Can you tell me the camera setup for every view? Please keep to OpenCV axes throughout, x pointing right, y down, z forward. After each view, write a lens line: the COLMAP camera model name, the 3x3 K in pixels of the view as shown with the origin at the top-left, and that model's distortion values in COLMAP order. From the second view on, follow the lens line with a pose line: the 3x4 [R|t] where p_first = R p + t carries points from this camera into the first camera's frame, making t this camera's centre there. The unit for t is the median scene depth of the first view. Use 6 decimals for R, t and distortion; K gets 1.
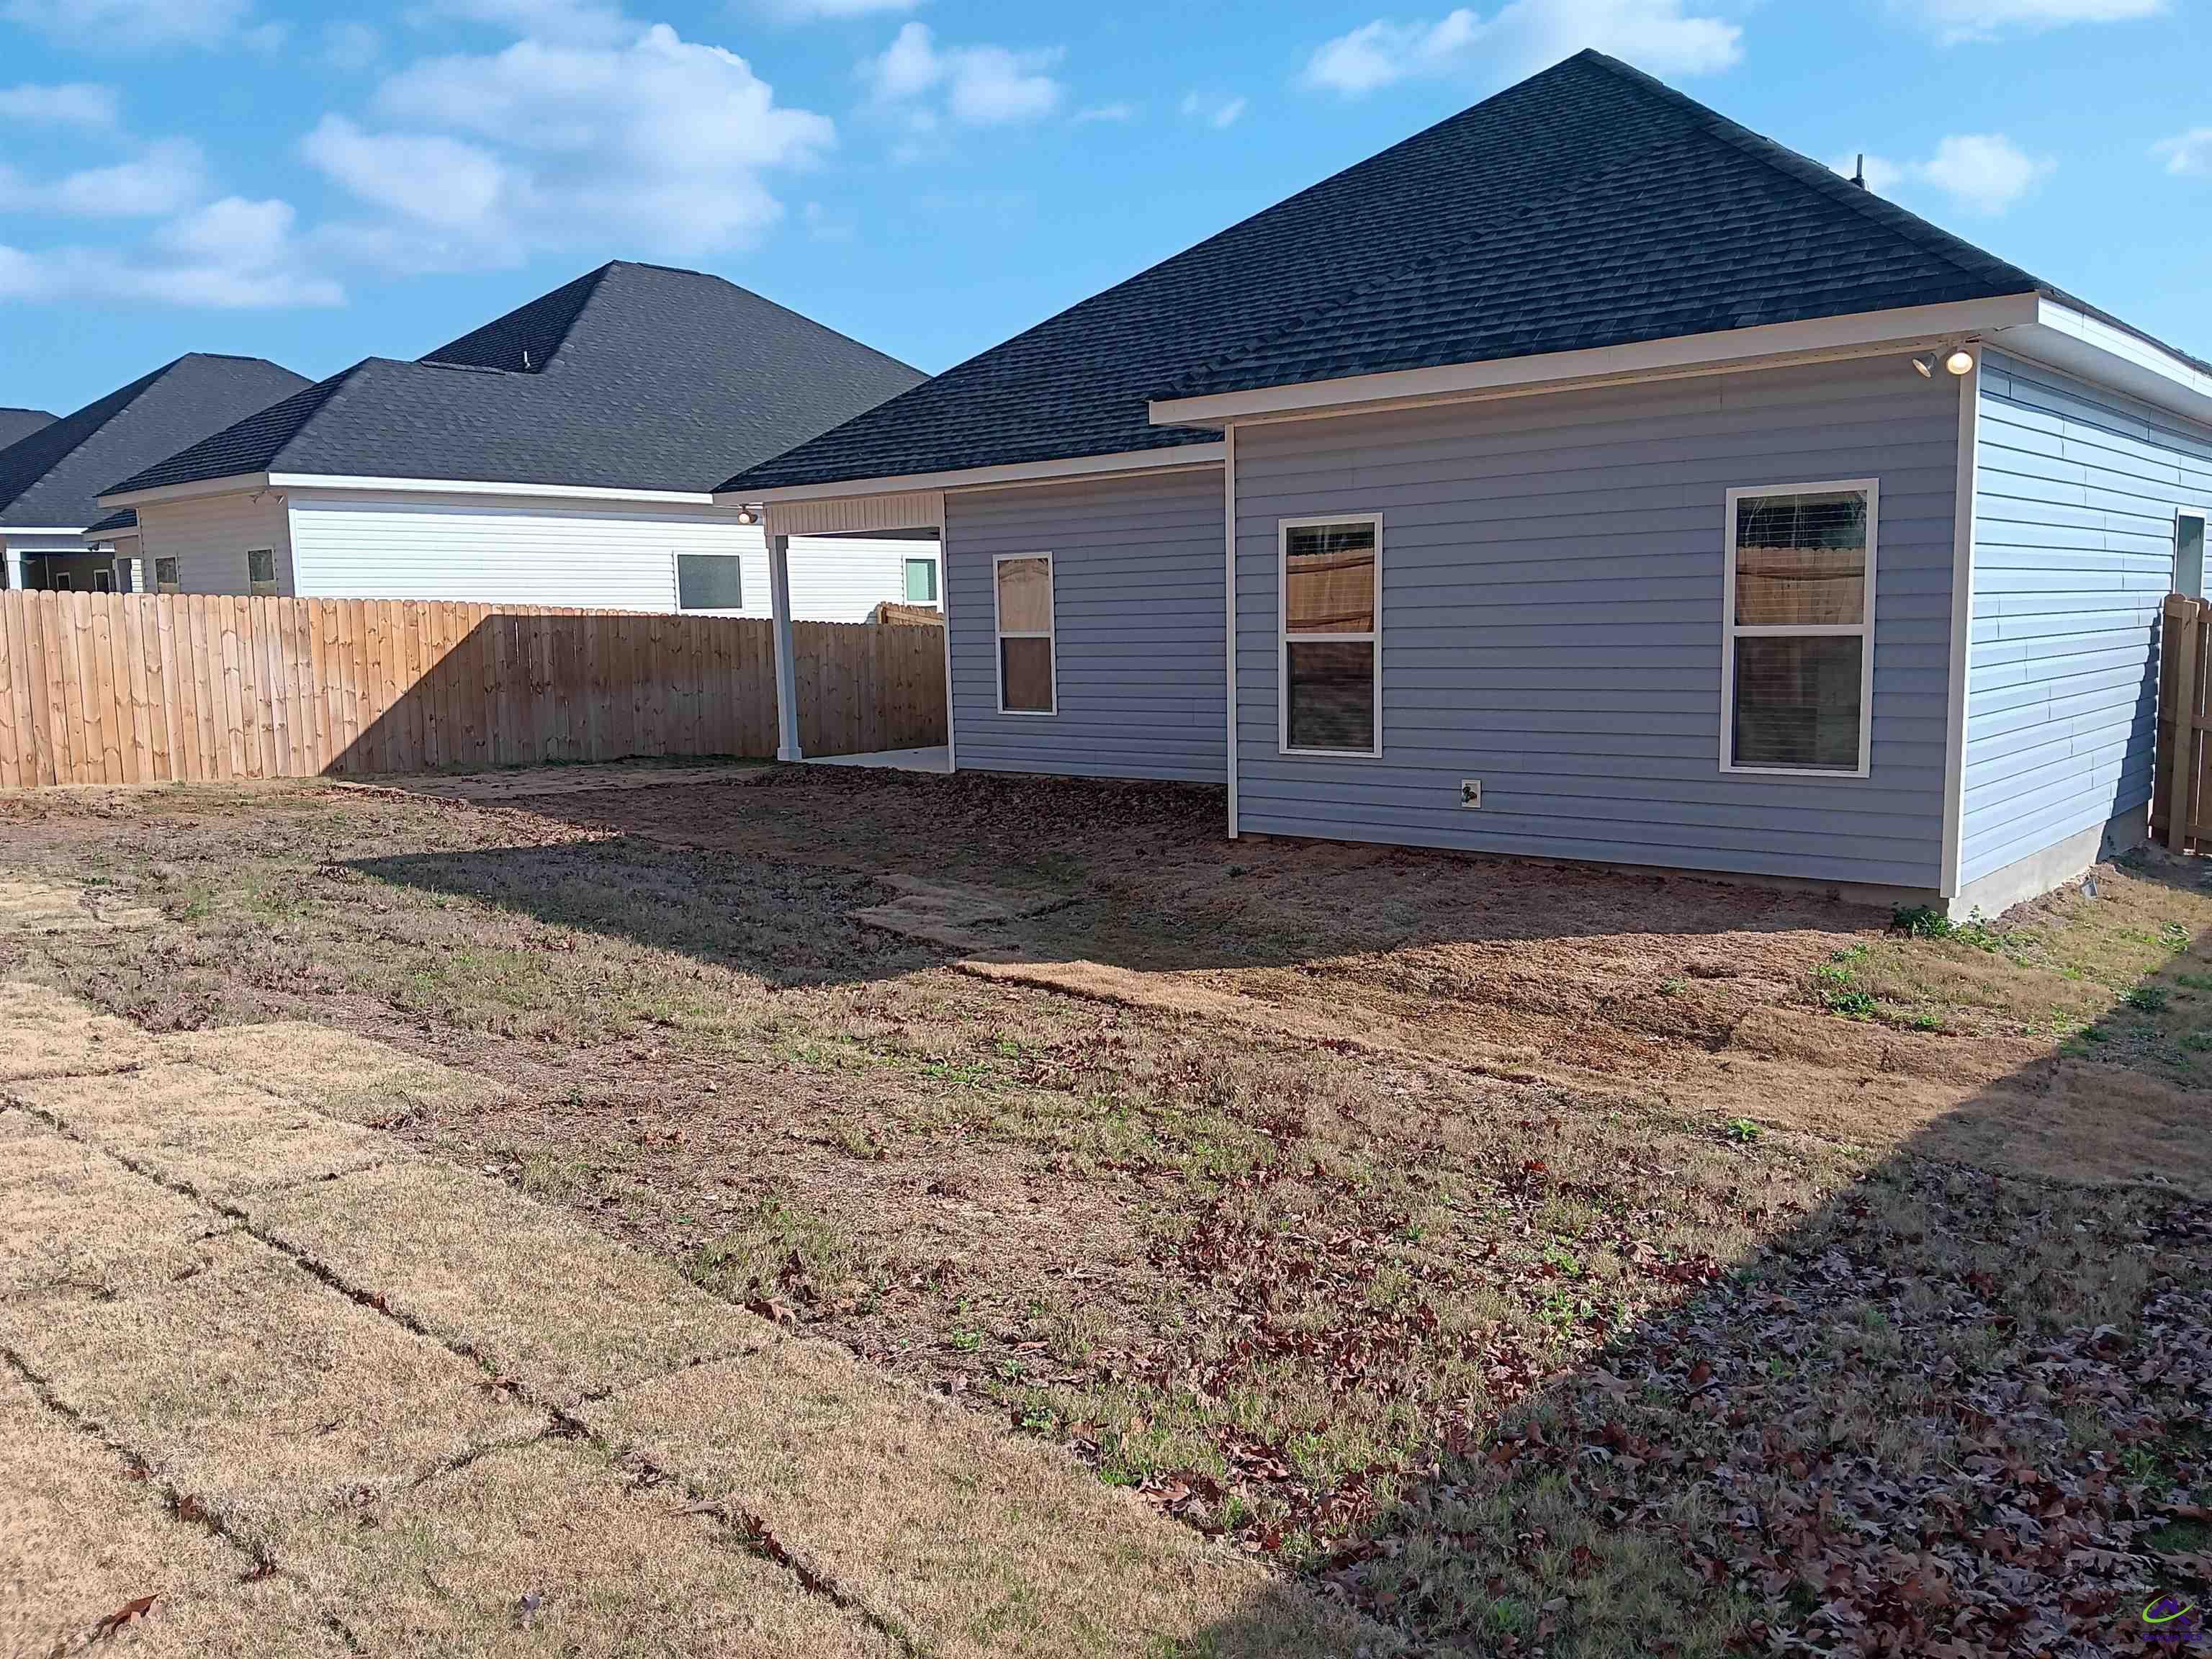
lens RADIAL K [[1722.3, 0, 1106.0], [0, 1722.3, 829.5], [0, 0, 1]] dist [0.003799, 0.000046]
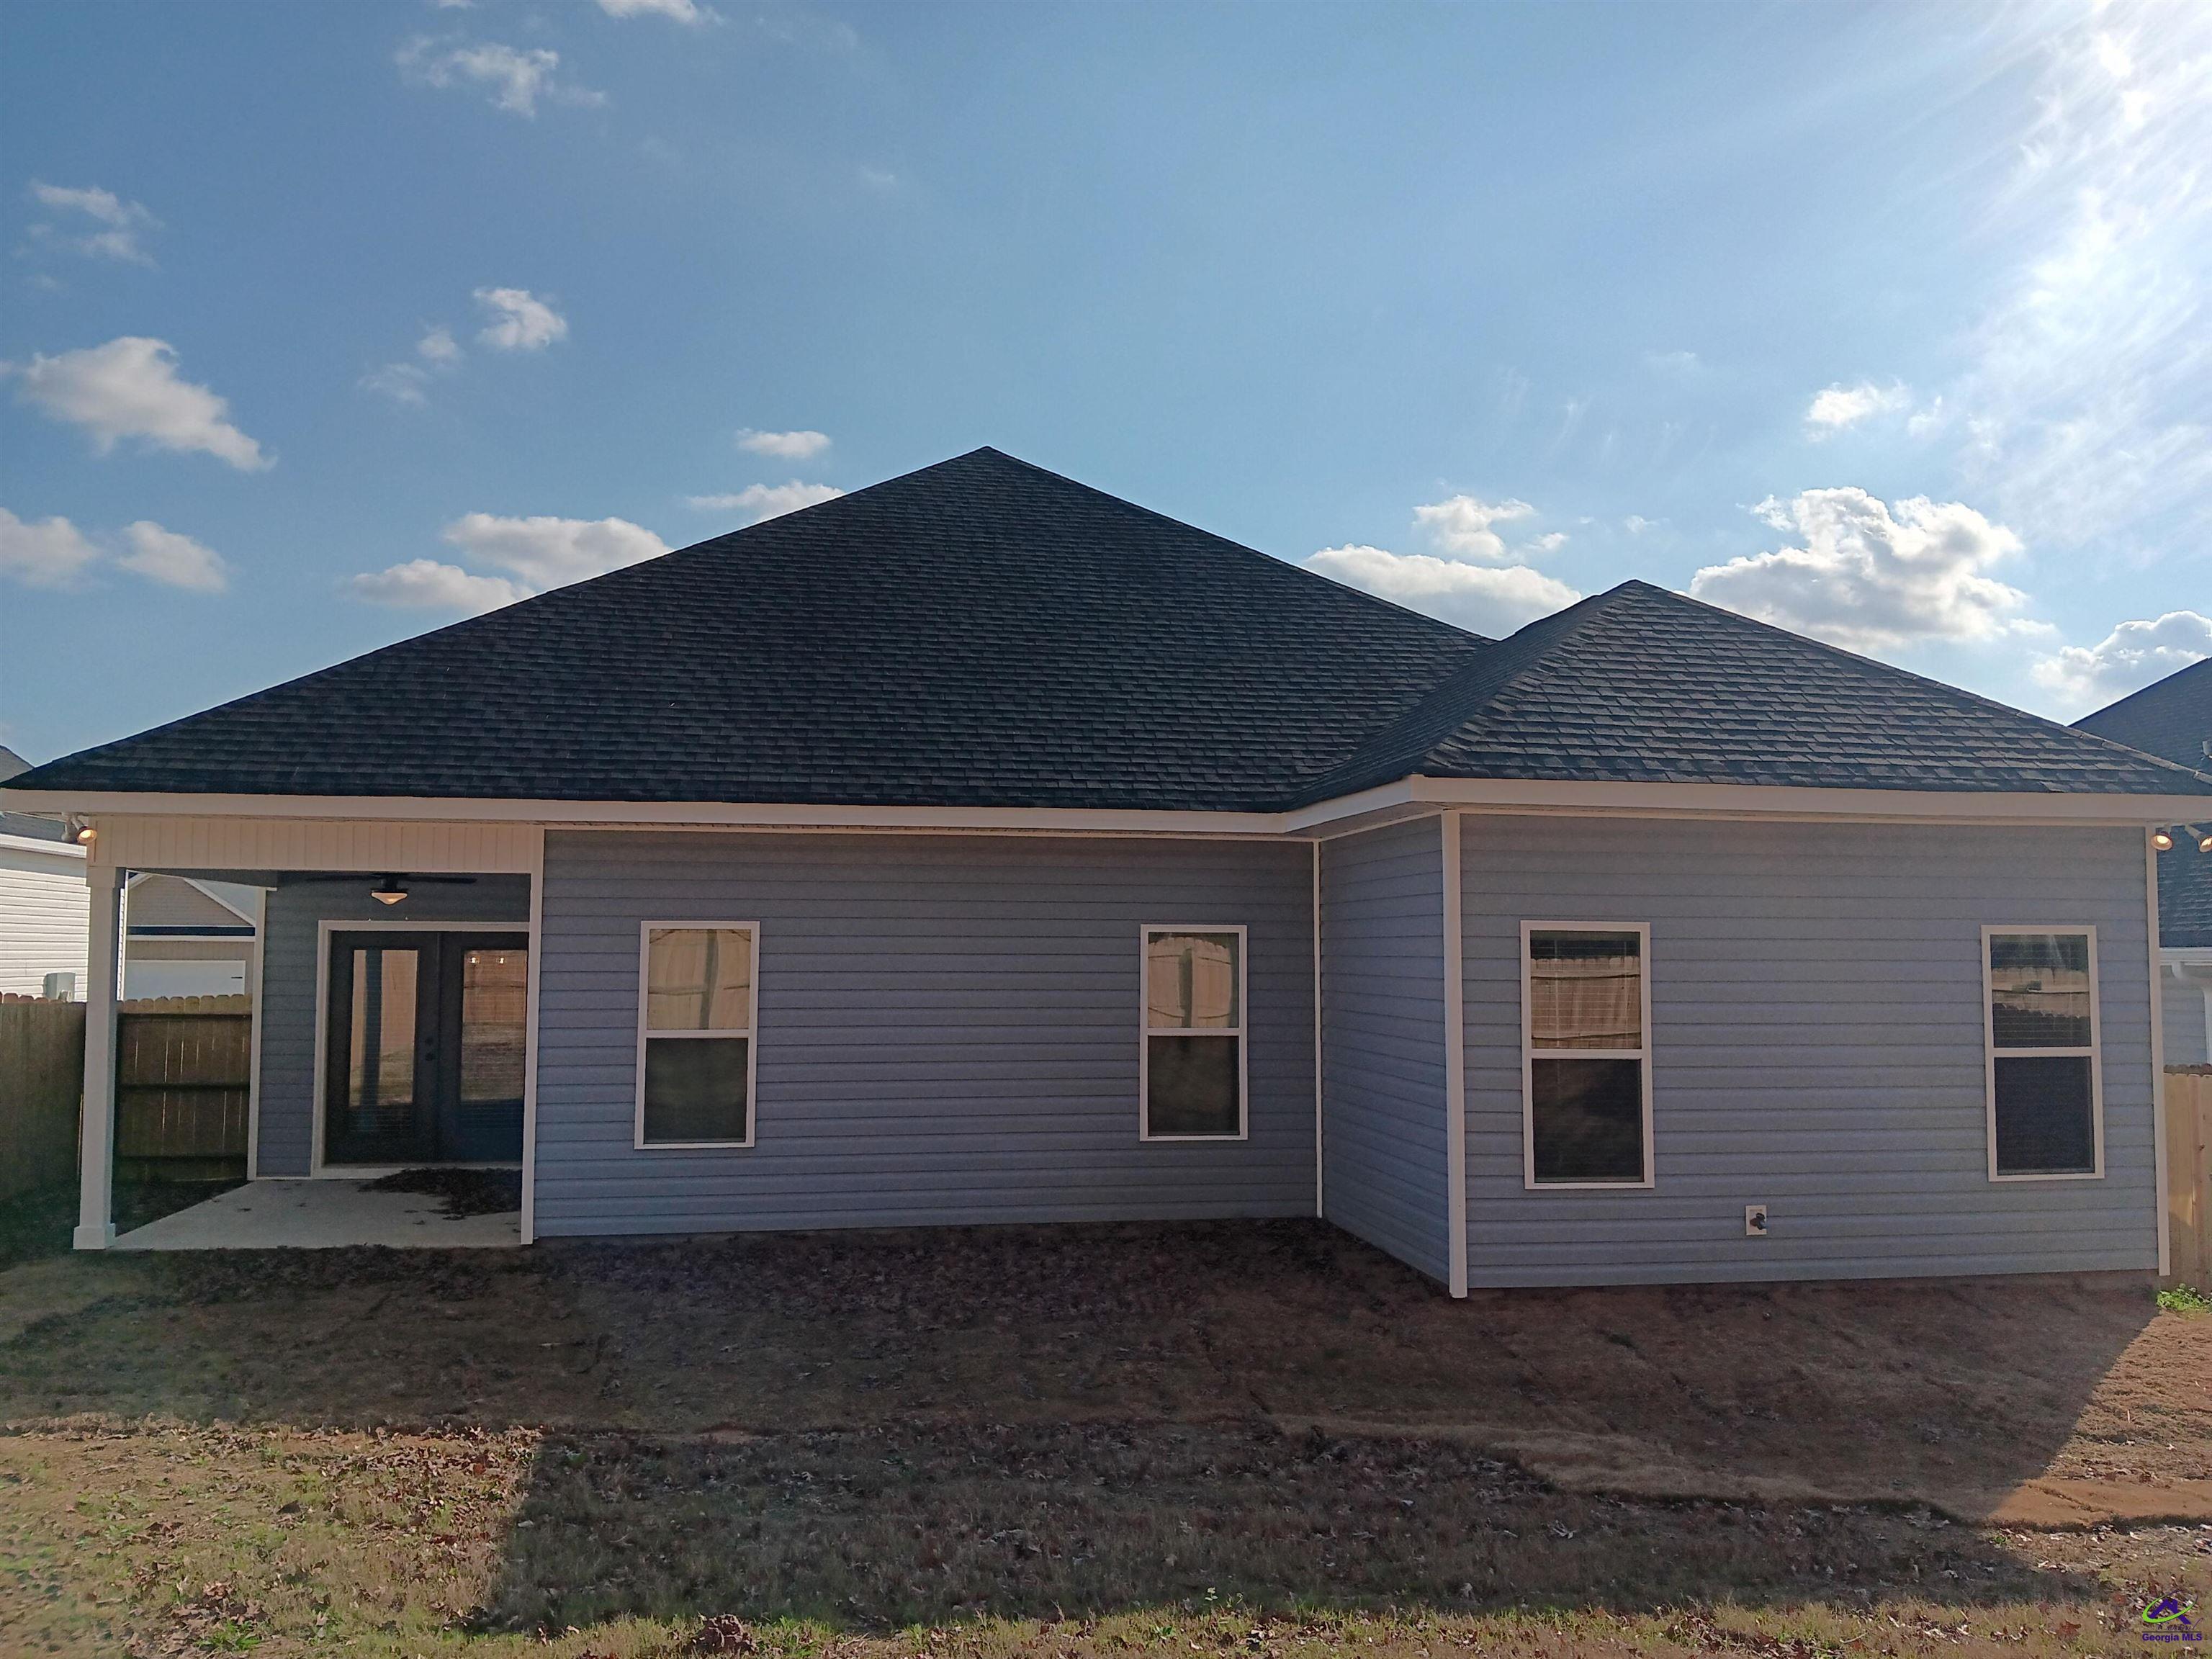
lens RADIAL K [[1661.9, 0, 1106.0], [0, 1661.9, 829.5], [0, 0, 1]] dist [-0.000395, -0.002039]
pose [[0.631944, 0.082584, 0.770602, -0.484623], [0.077118, 0.982671, -0.168553, -0.069132], [-0.771168, 0.165944, 0.614624, 0.443134]]
